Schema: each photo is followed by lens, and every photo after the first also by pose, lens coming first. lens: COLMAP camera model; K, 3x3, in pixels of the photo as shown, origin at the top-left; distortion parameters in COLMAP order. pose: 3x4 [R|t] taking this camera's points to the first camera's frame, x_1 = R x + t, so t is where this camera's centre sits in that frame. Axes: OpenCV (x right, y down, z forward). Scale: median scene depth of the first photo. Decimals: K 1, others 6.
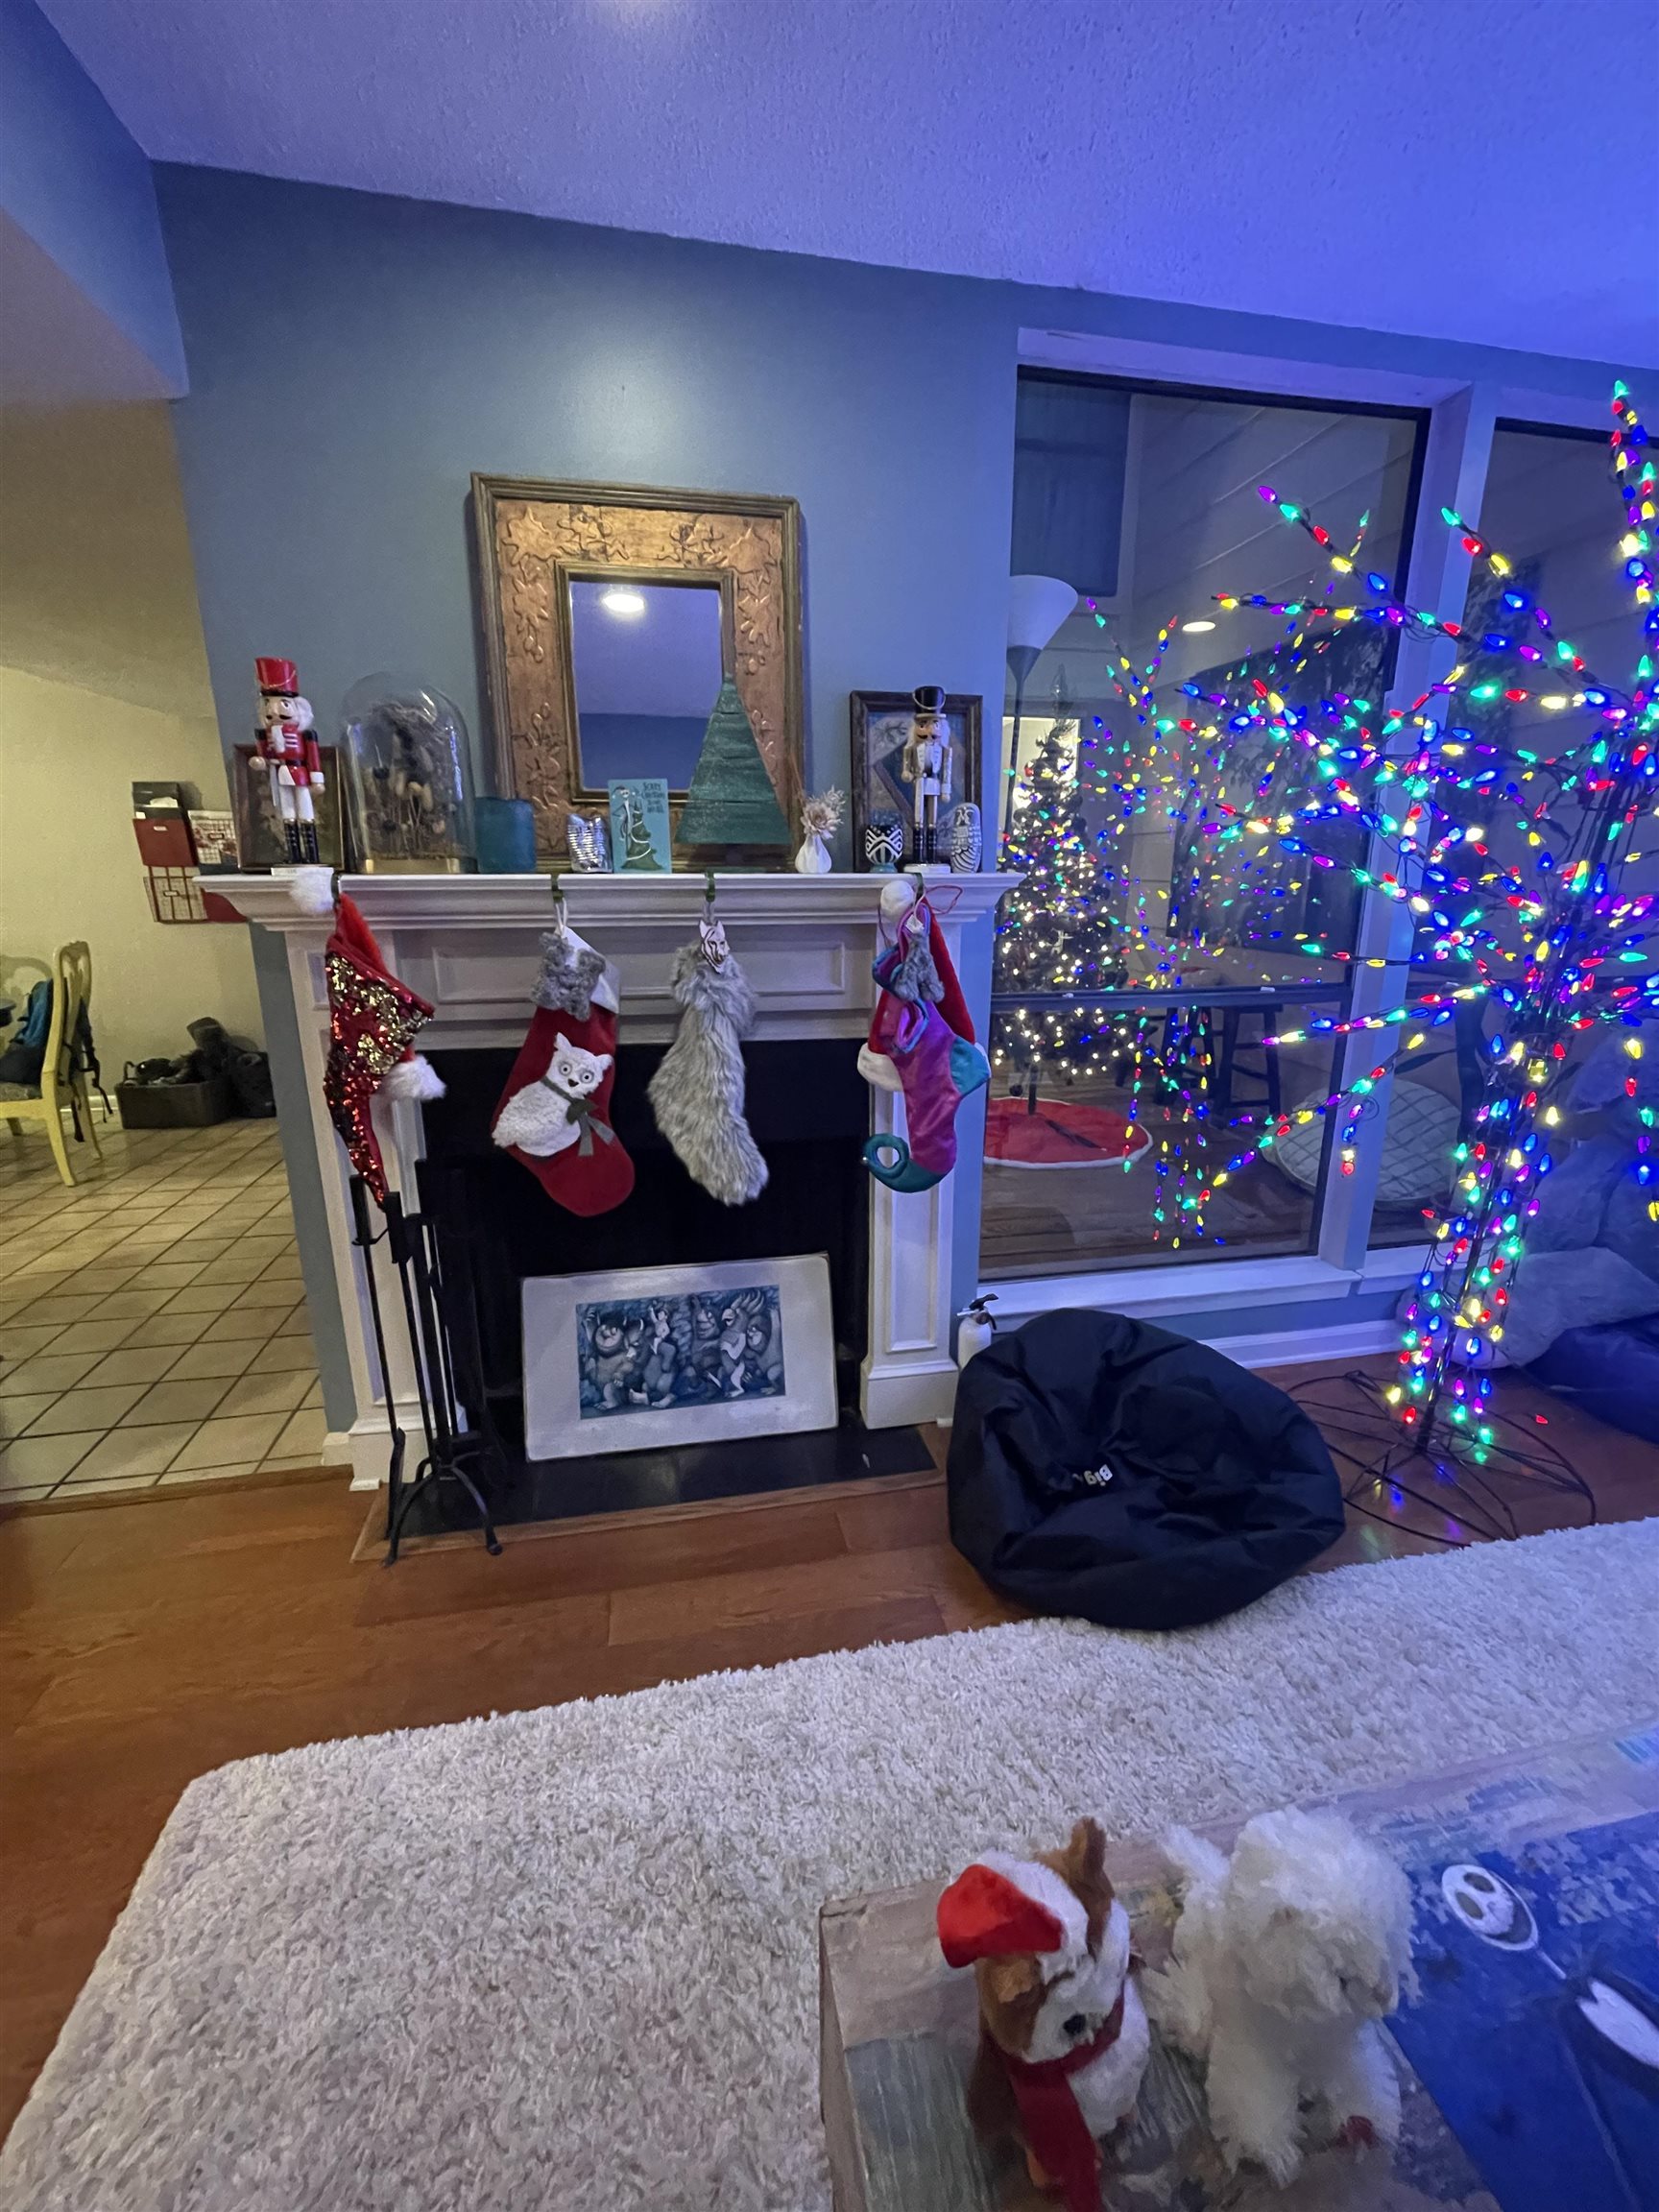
lens RADIAL K [[897.1, 0, 832.1], [0, 897.1, 1098.8], [0, 0, 1]] dist [0.000396, -0.000041]
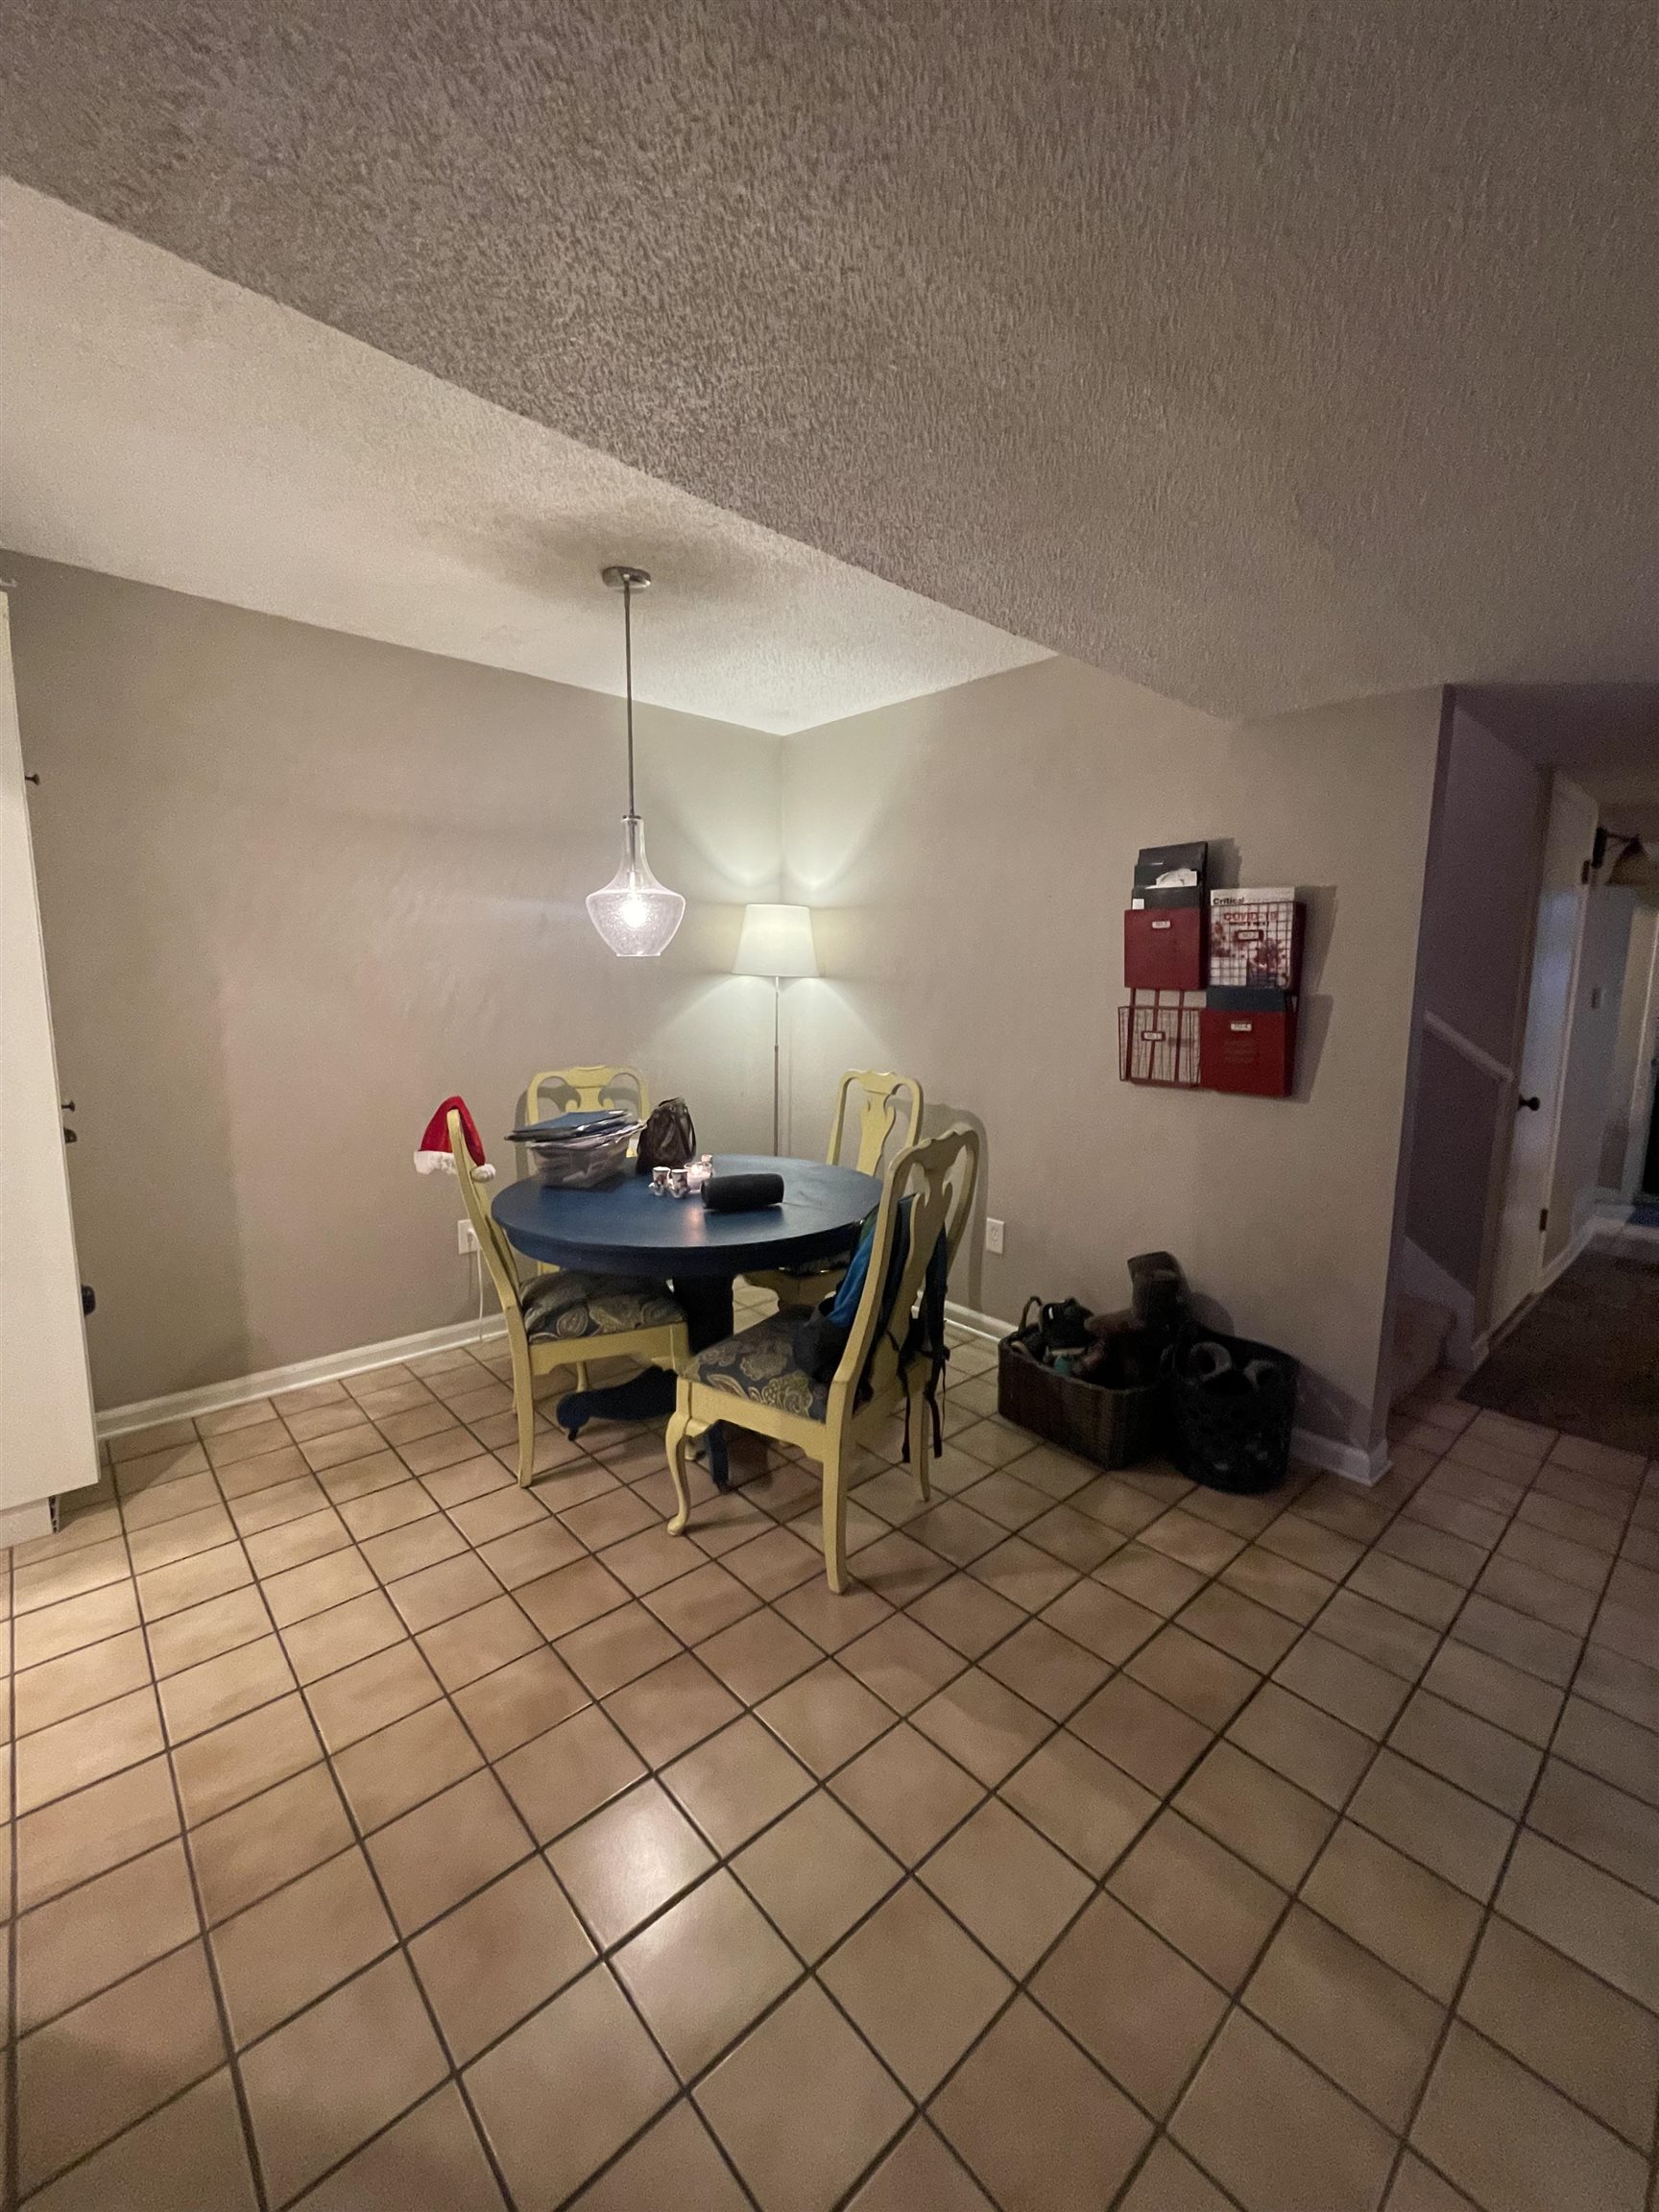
lens RADIAL K [[897.1, 0, 836.3], [0, 897.1, 1098.2], [0, 0, 1]] dist [0.000396, -0.000041]
pose [[0.516525, 0.124605, -0.847157, -0.357093], [-0.220482, 0.975349, 0.009029, -0.152244], [0.827399, 0.182119, 0.531266, 0.543460]]
